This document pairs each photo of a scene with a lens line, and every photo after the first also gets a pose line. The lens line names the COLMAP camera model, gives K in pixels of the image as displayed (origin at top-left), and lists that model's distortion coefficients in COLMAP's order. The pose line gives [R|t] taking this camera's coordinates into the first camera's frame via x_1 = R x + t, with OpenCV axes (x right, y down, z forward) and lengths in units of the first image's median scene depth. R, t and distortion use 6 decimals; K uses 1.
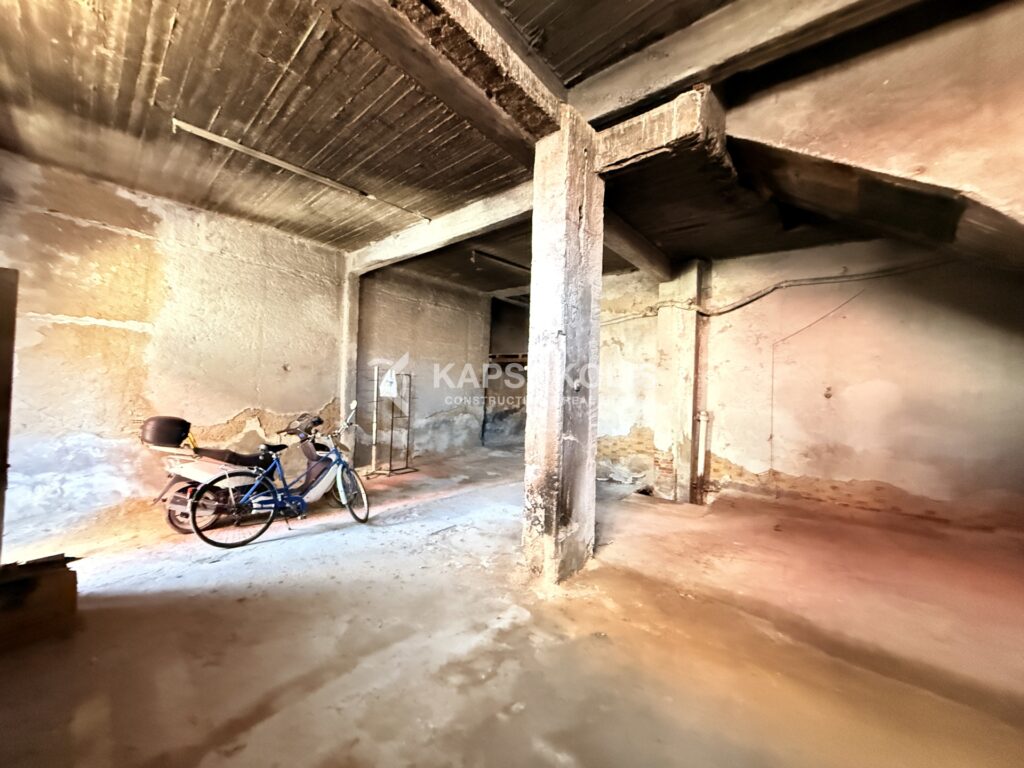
lens RADIAL K [[409.4, 0, 509.0], [0, 409.4, 383.0], [0, 0, 1]] dist [0.002446, 0.000483]
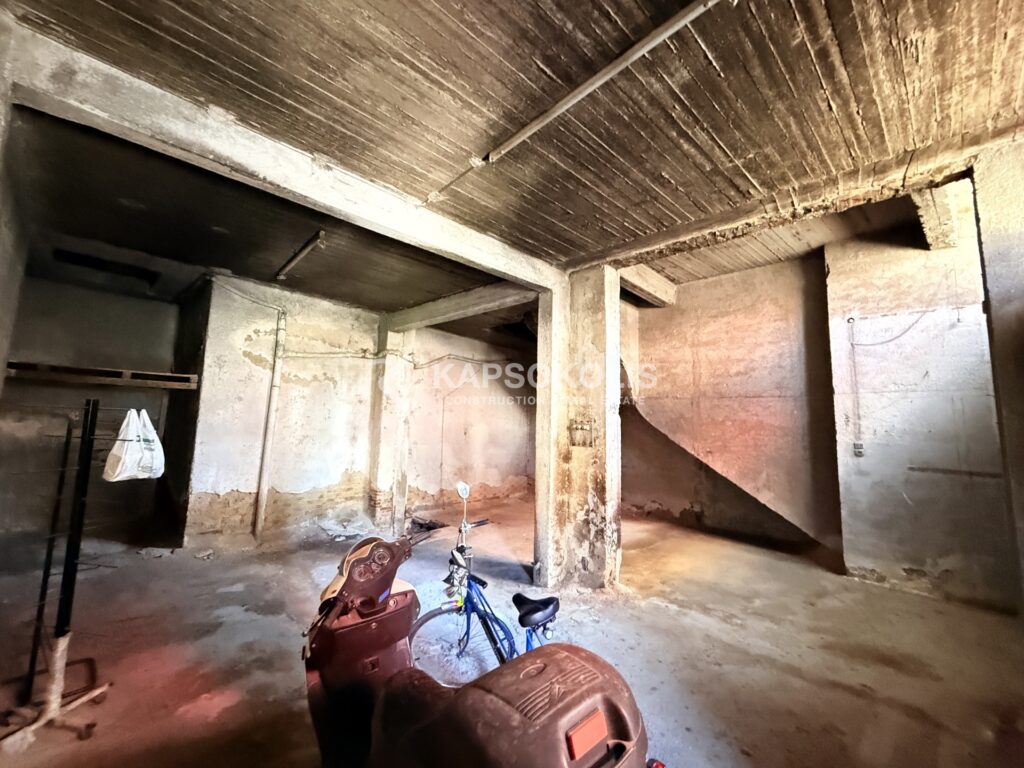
lens RADIAL K [[409.4, 0, 509.0], [0, 409.4, 383.0], [0, 0, 1]] dist [0.002446, 0.000483]
pose [[0.067283, 0.079228, 0.994583, -1.349978], [-0.028120, 0.996597, -0.077486, -0.075699], [-0.997338, -0.022755, 0.069282, 1.267115]]
